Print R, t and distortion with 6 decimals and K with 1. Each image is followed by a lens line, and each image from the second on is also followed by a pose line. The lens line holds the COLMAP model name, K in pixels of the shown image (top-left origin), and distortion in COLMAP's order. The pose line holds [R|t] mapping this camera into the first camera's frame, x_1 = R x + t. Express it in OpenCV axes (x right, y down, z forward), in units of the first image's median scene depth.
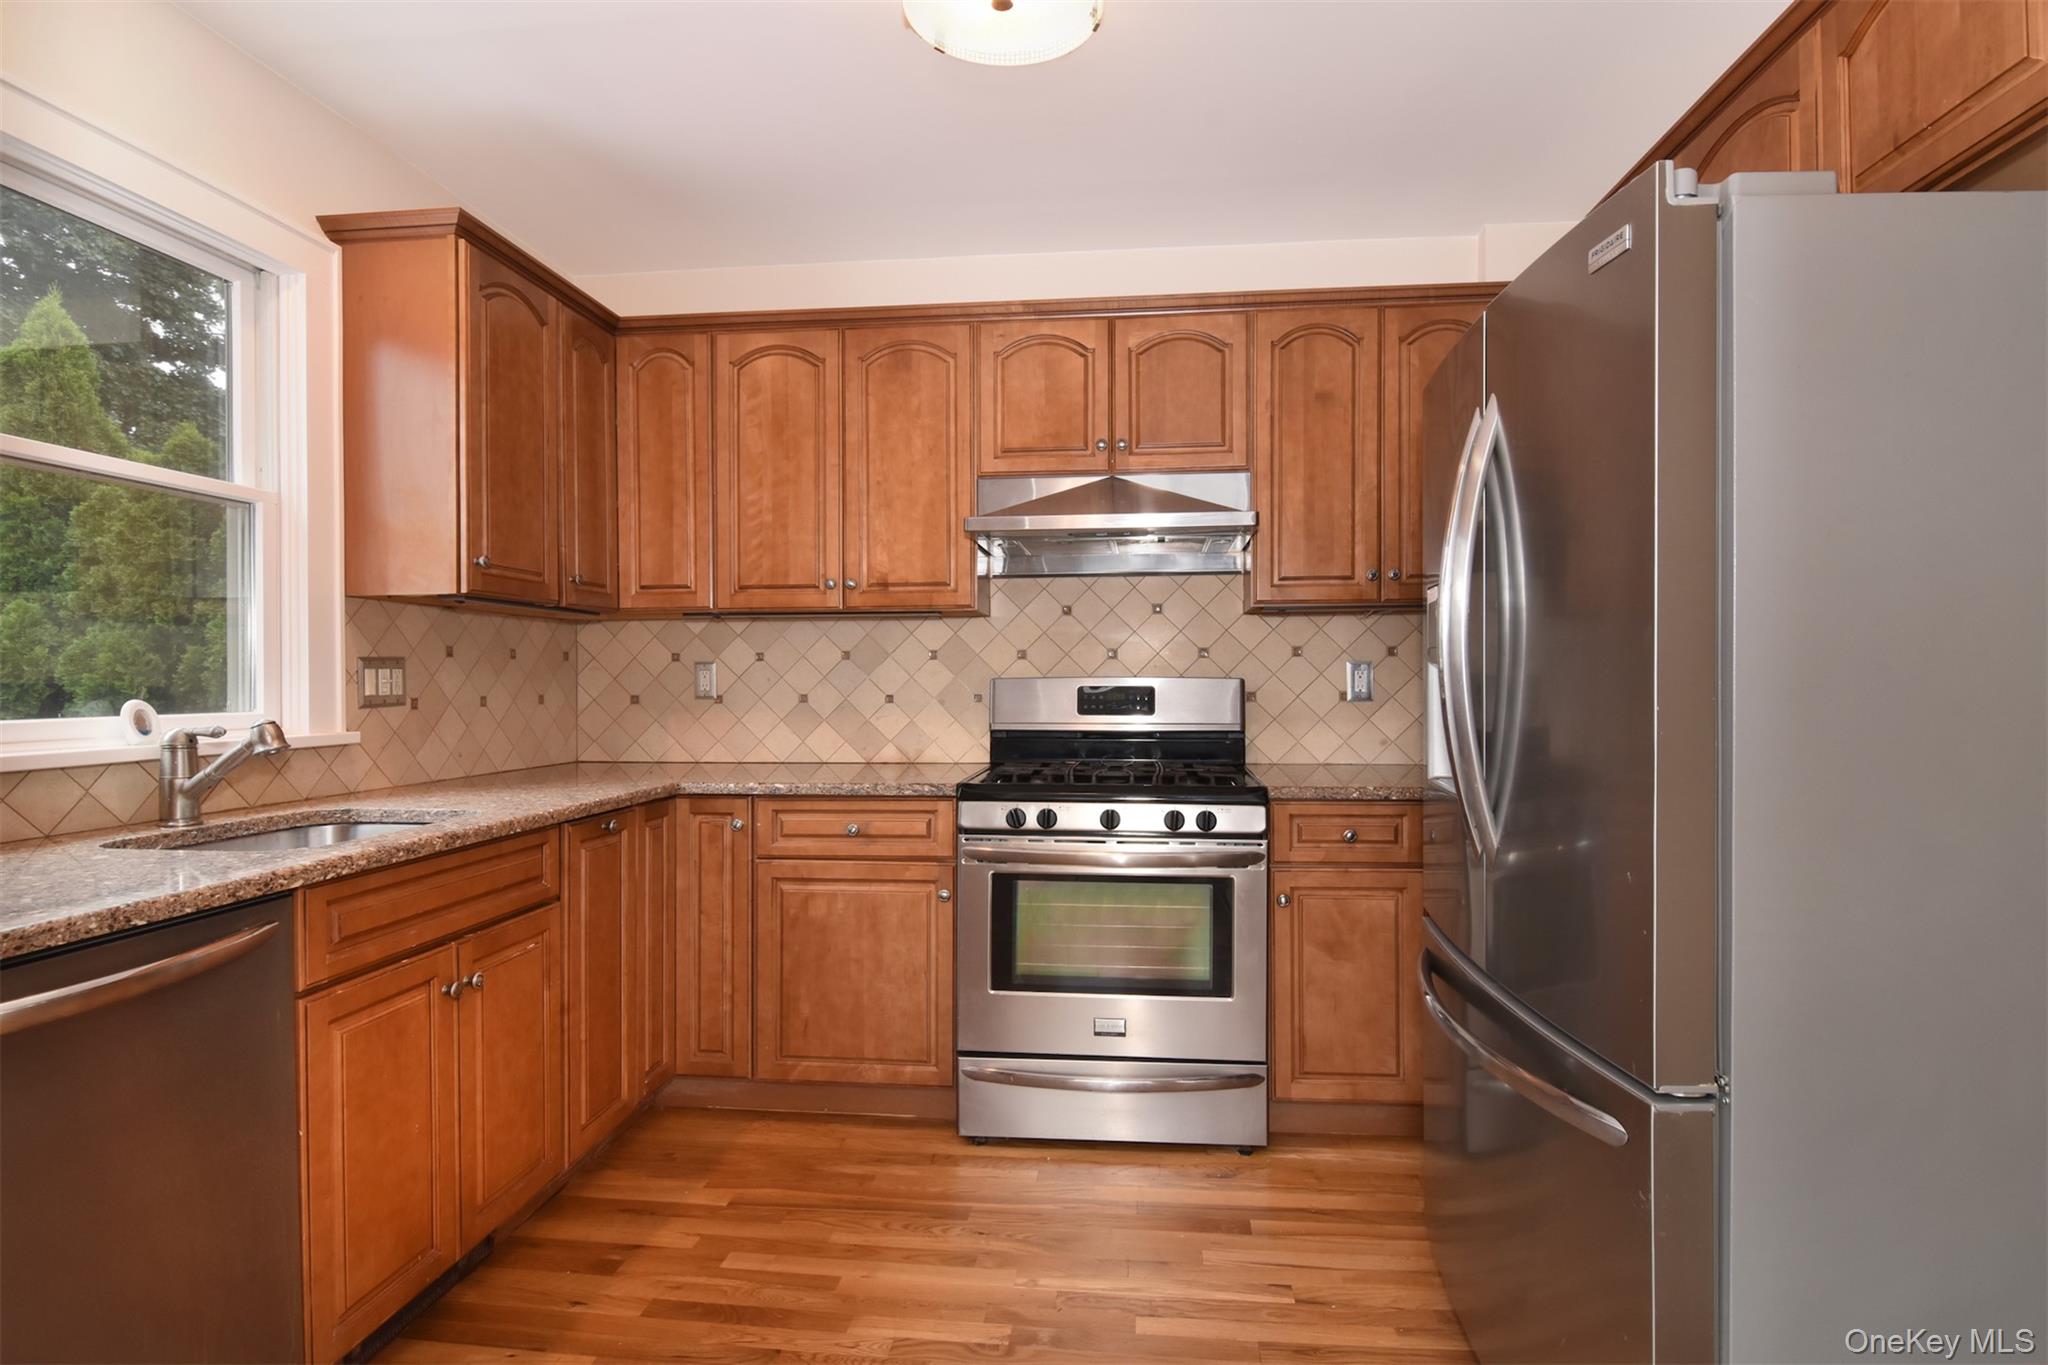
lens RADIAL K [[998.2, 0, 1058.9], [0, 998.2, 677.6], [0, 0, 1]] dist [-0.005834, -0.009604]
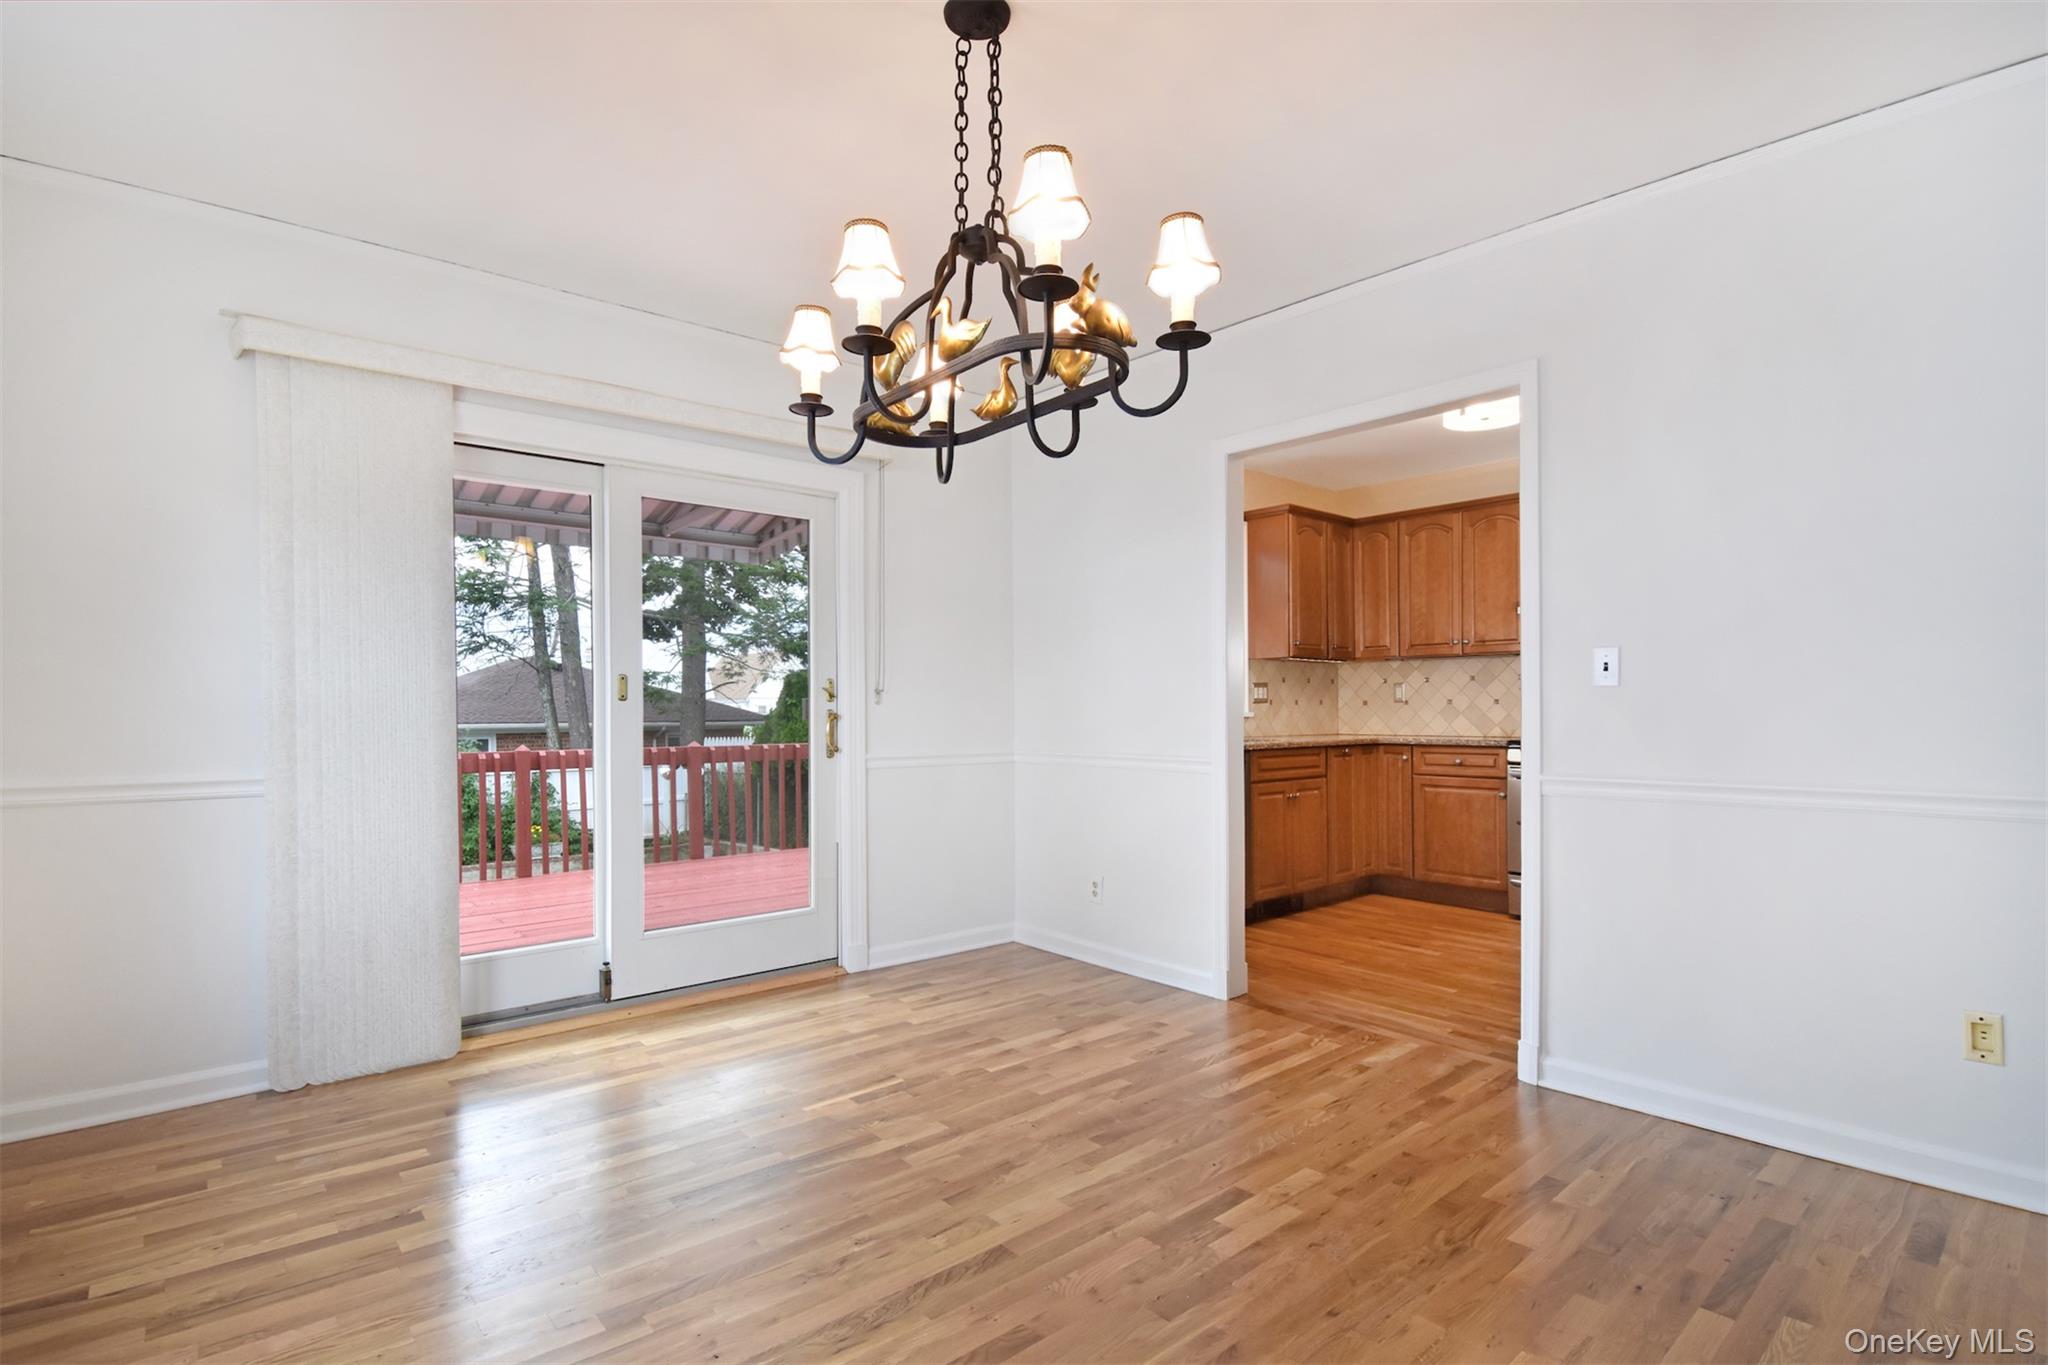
lens RADIAL K [[998.2, 0, 1041.0], [0, 998.2, 704.0], [0, 0, 1]] dist [-0.005834, -0.009604]
pose [[0.719670, -0.003518, -0.694307, 0.604844], [-0.000135, 0.999986, -0.005207, 0.042832], [0.694316, 0.003841, 0.719660, -1.086393]]
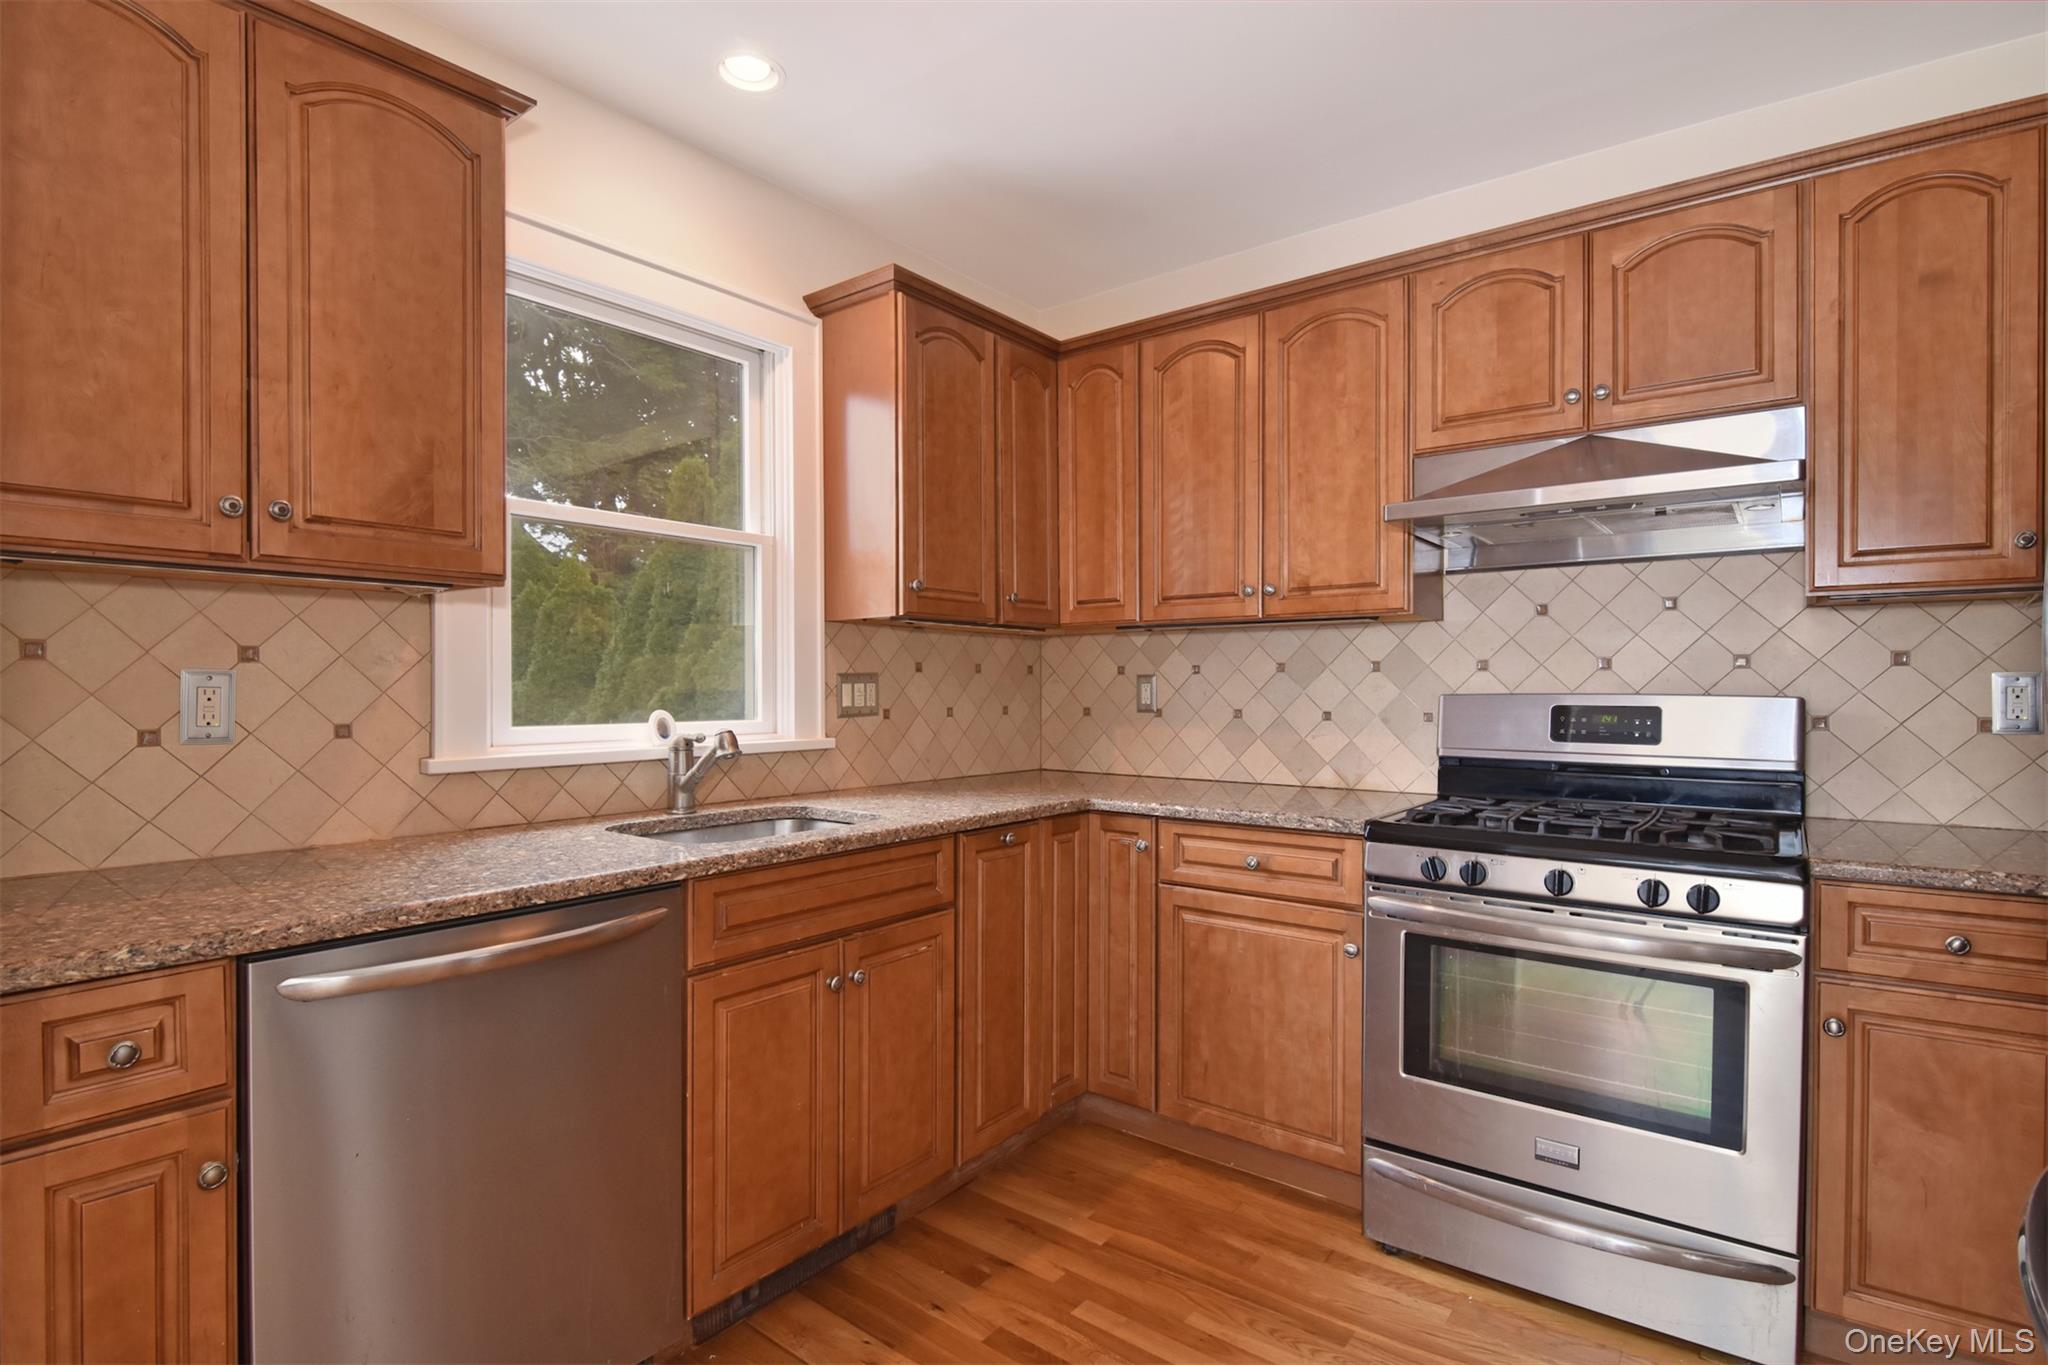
lens RADIAL K [[998.2, 0, 1085.3], [0, 998.2, 679.1], [0, 0, 1]] dist [-0.005834, -0.009604]
pose [[0.853905, 0.000542, -0.520428, 0.132939], [-0.002059, 0.999995, -0.002337, -0.010923], [0.520424, 0.003067, 0.853902, 0.149905]]
